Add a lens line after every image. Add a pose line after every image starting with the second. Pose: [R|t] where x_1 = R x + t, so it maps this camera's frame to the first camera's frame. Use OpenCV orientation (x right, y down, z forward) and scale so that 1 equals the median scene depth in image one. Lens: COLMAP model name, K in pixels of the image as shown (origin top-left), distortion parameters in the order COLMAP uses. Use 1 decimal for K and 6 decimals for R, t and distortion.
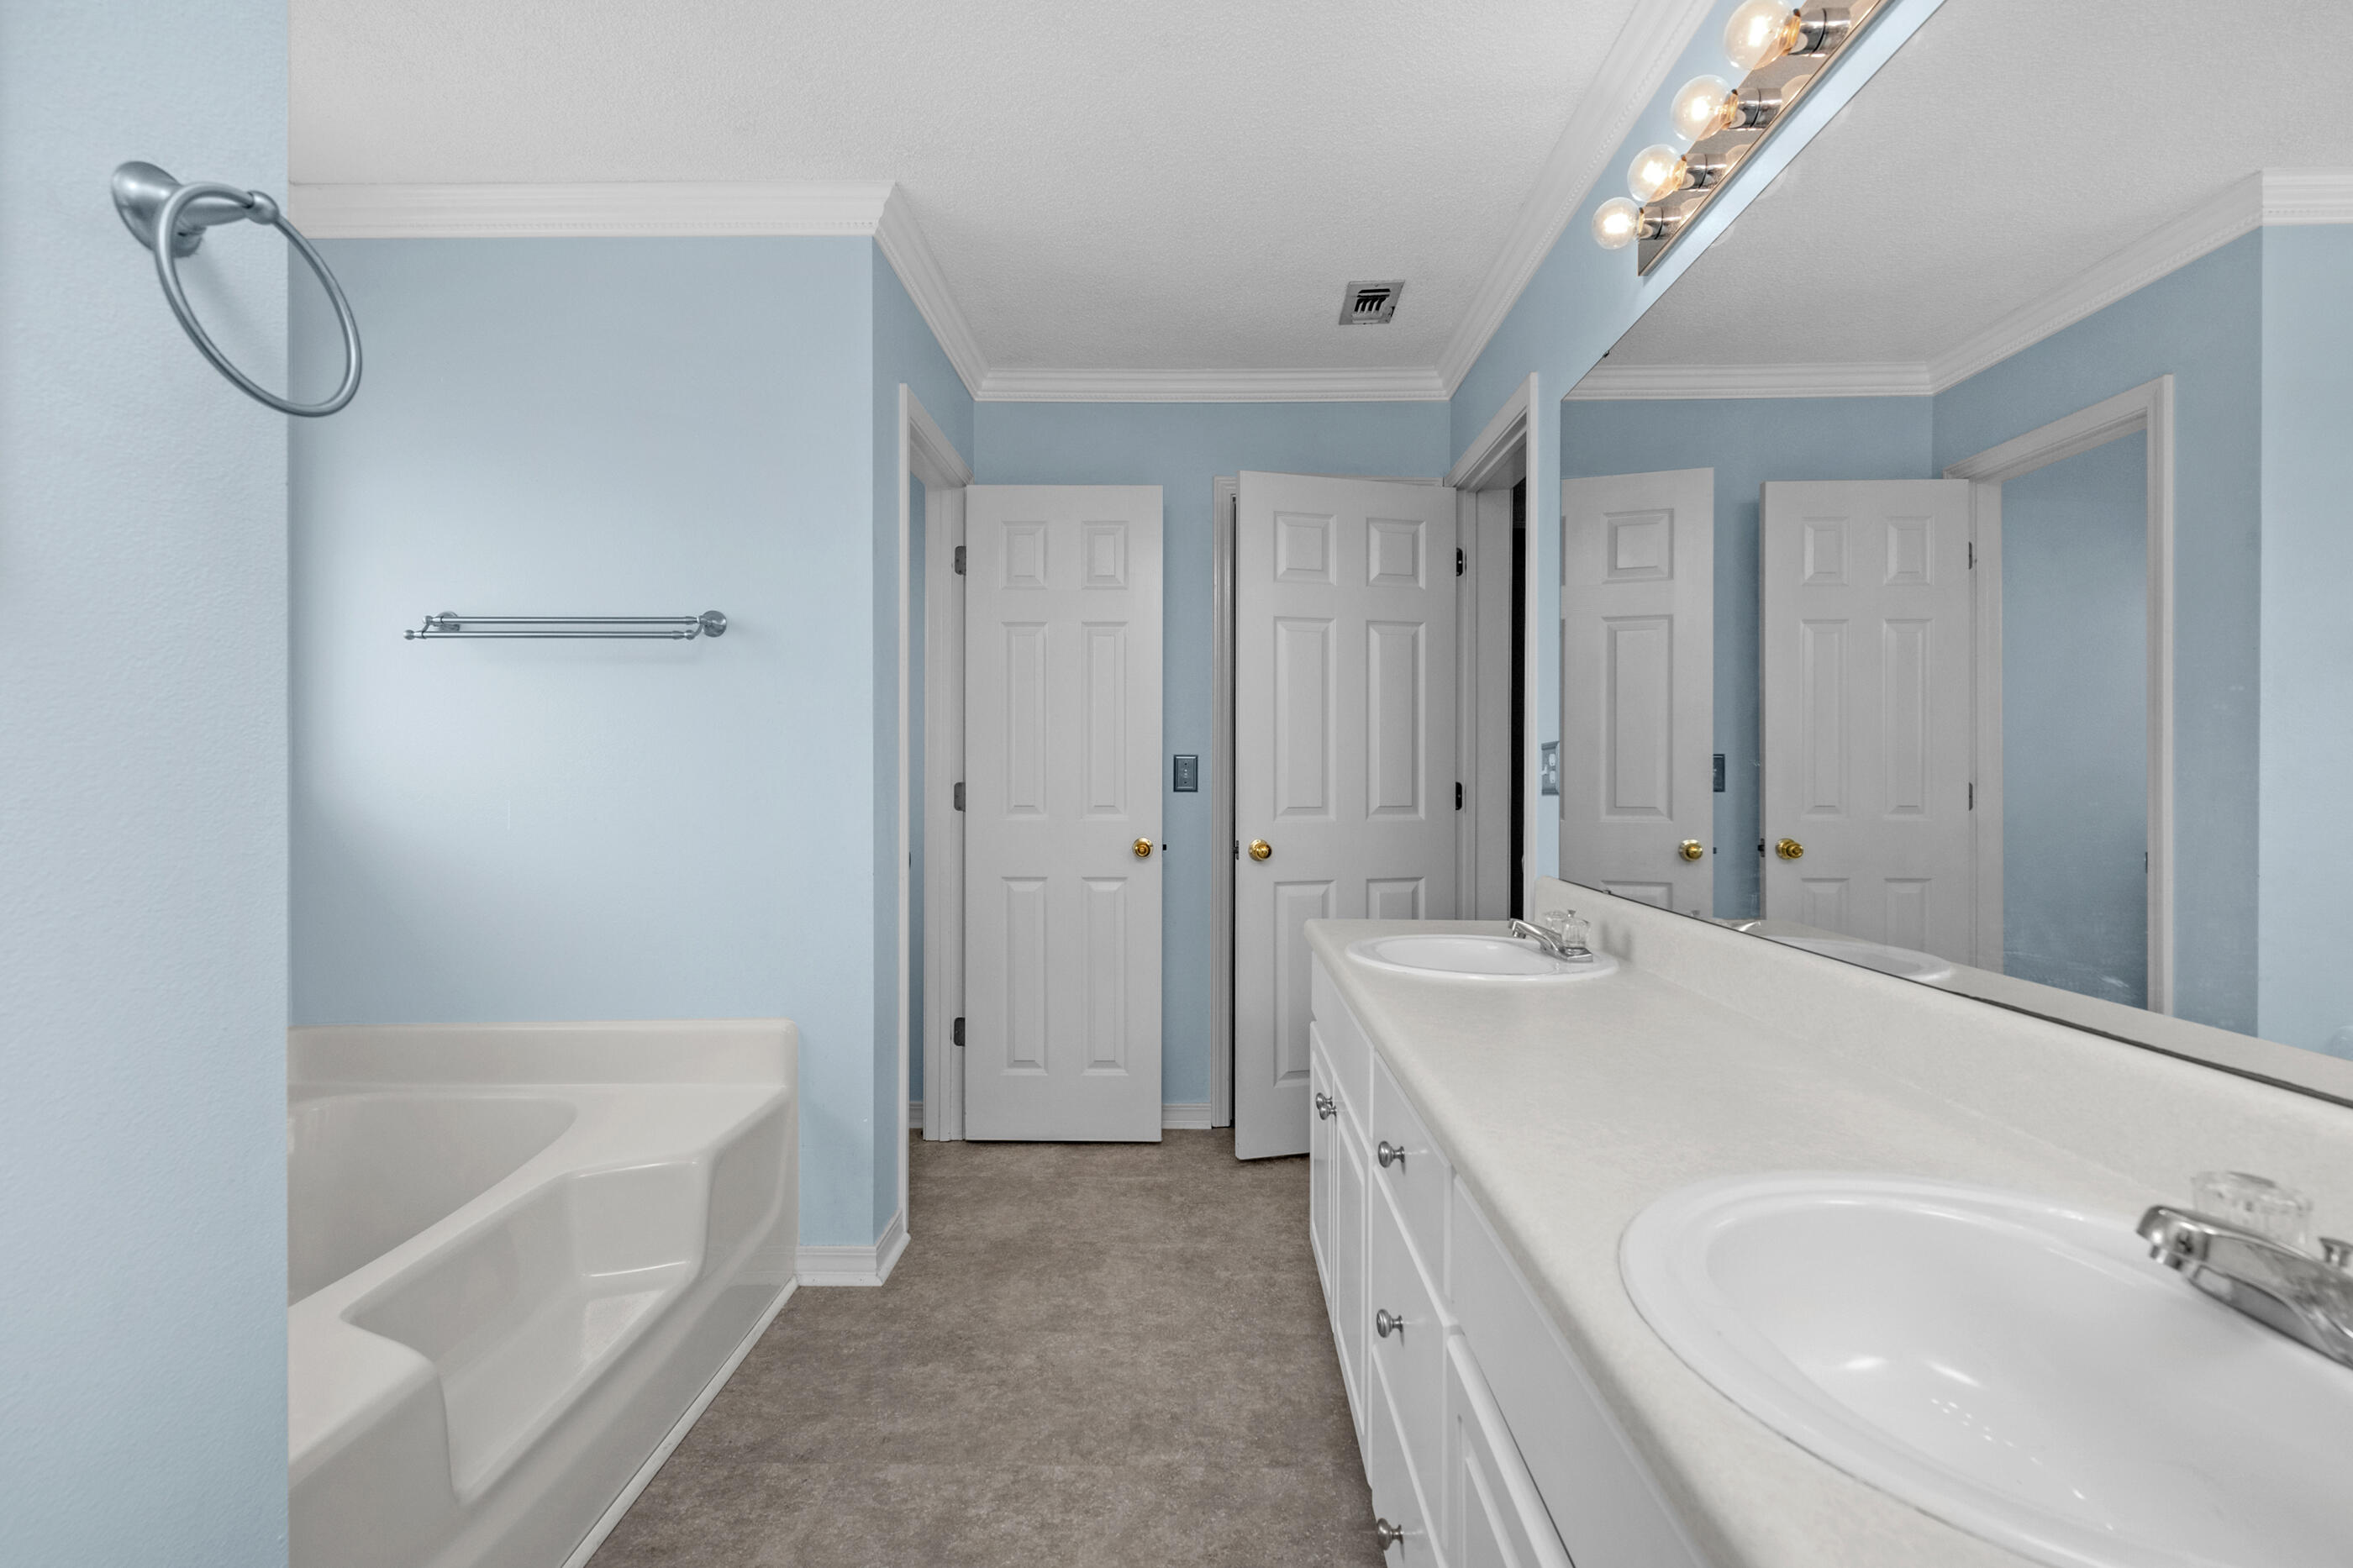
lens RADIAL K [[1050.3, 0, 1201.6], [0, 1050.3, 775.0], [0, 0, 1]] dist [0.029276, 0.000167]
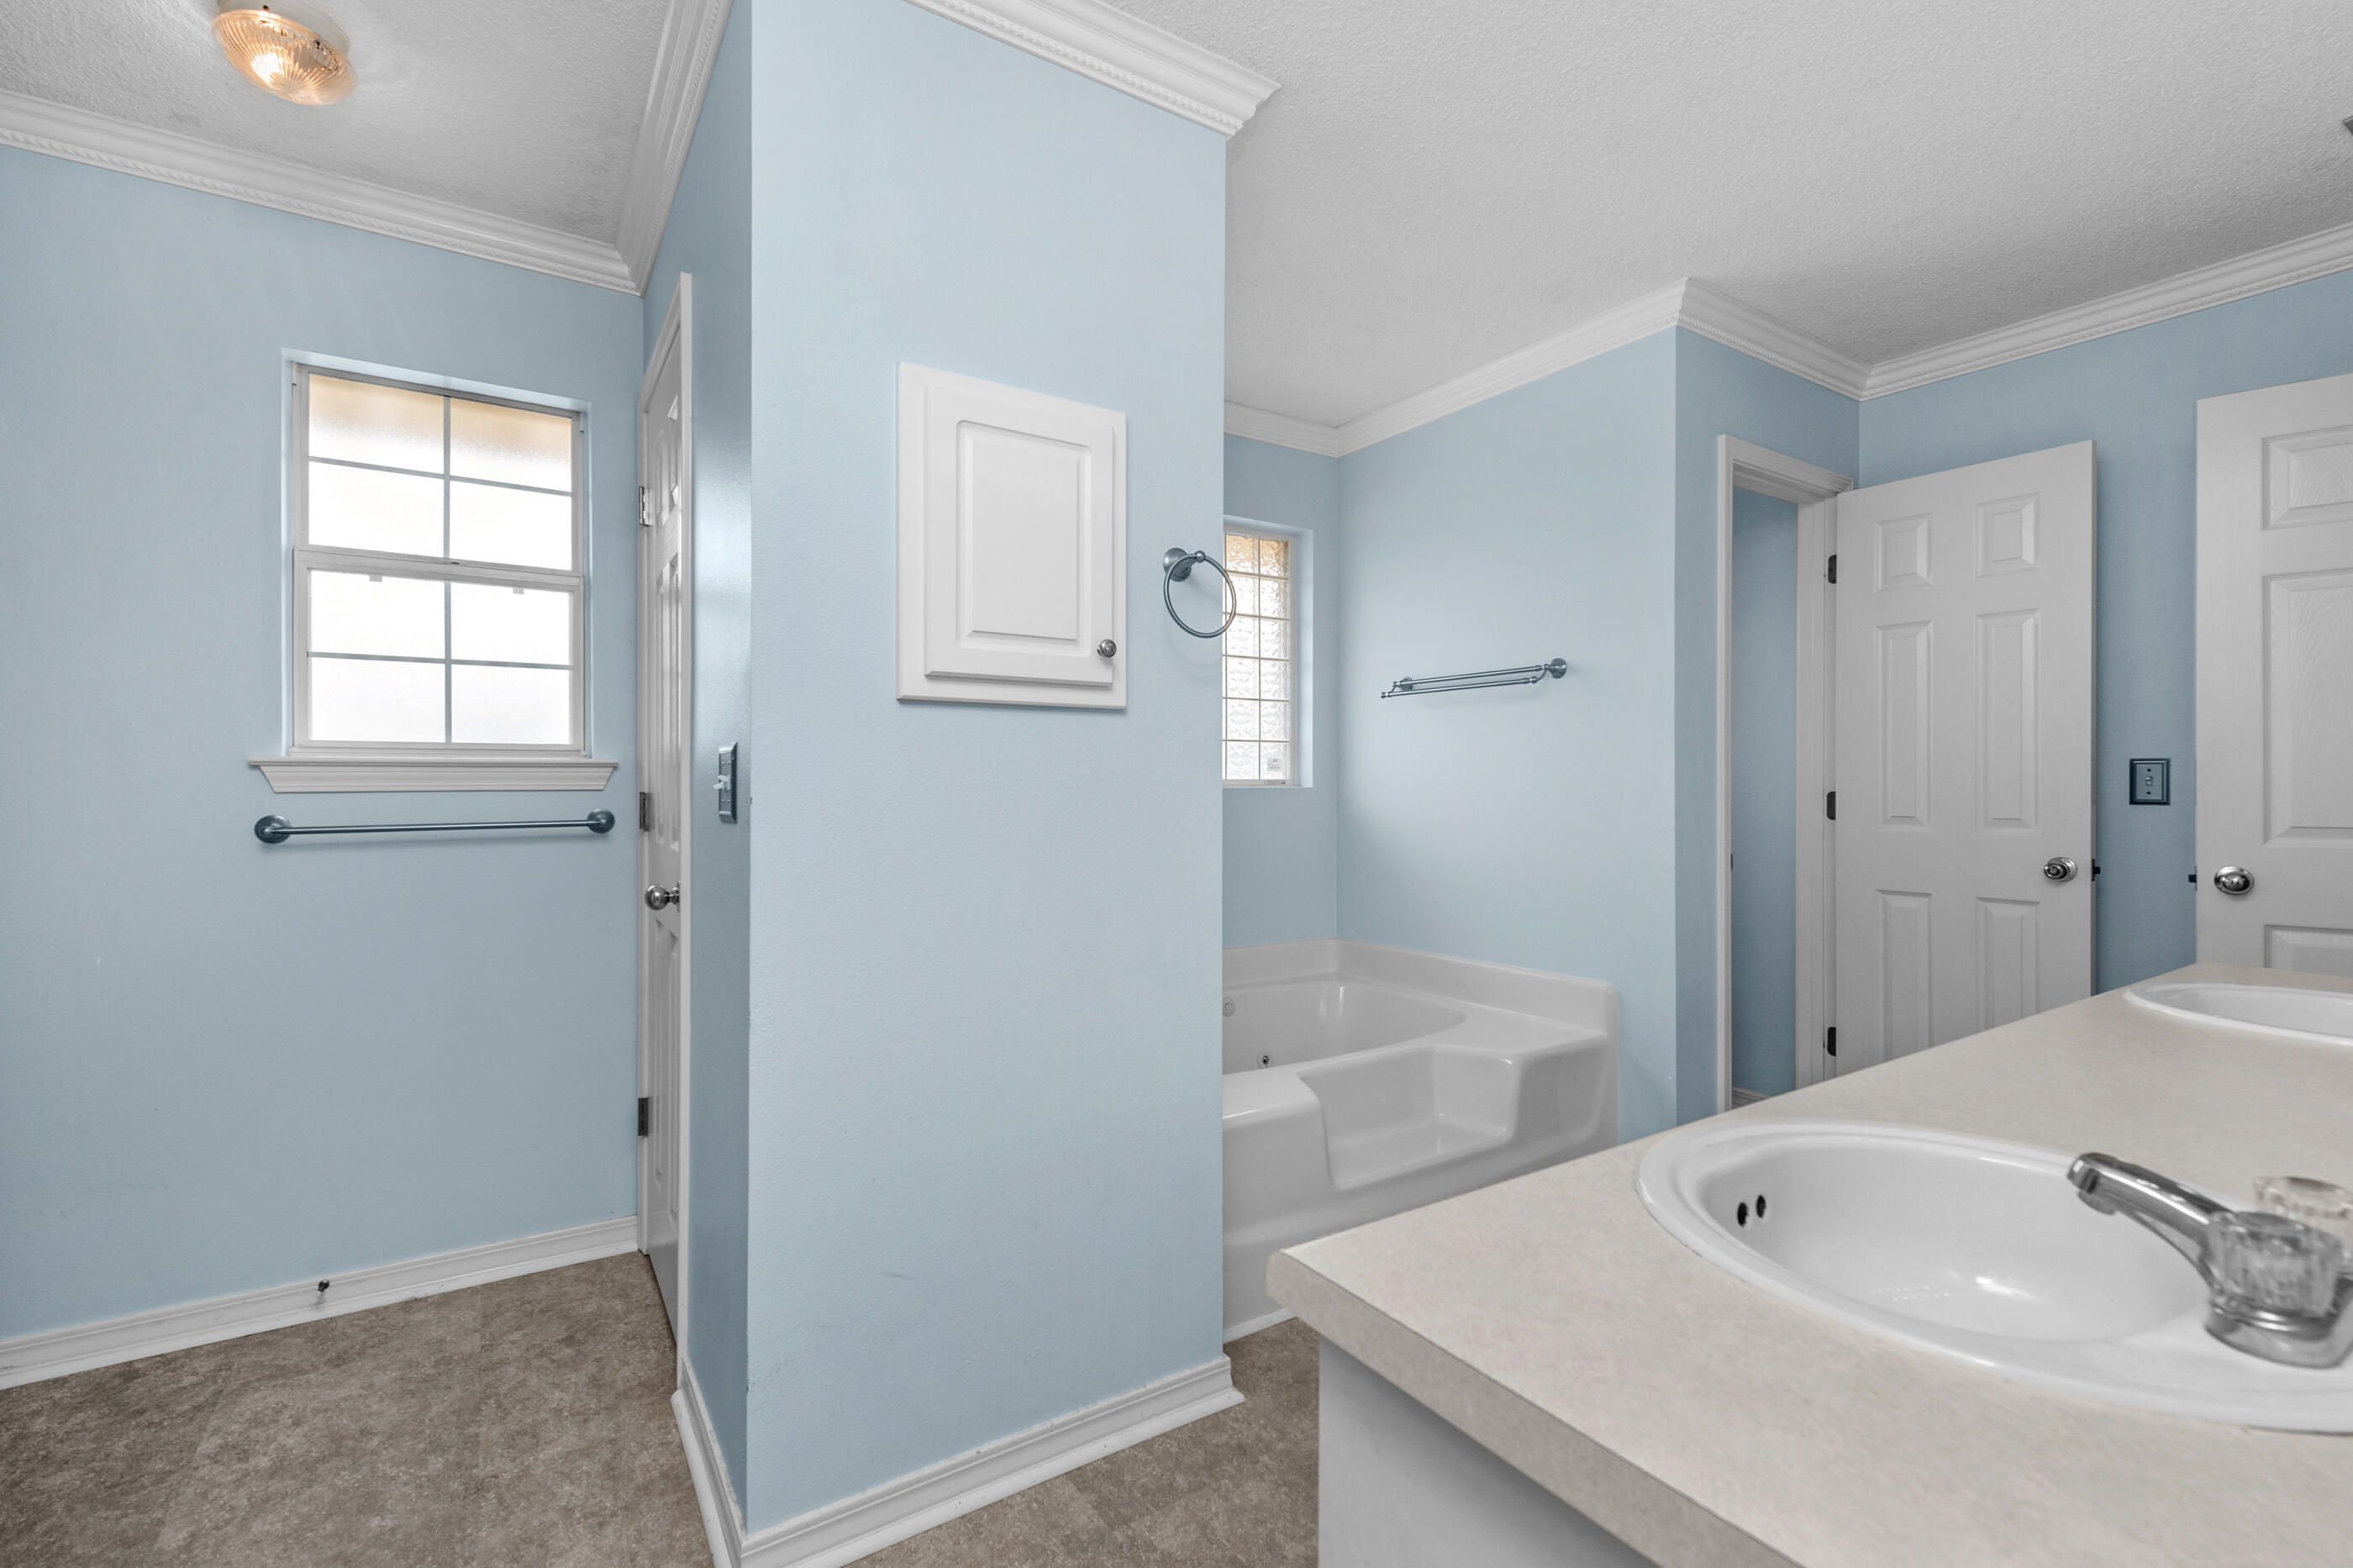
lens RADIAL K [[1050.3, 0, 1154.1], [0, 1050.3, 785.5], [0, 0, 1]] dist [0.029276, 0.000167]
pose [[0.554466, 0.000374, -0.832207, 0.292785], [0.001581, 0.999998, 0.001502, -0.001595], [0.832205, -0.002148, 0.554464, -0.112626]]
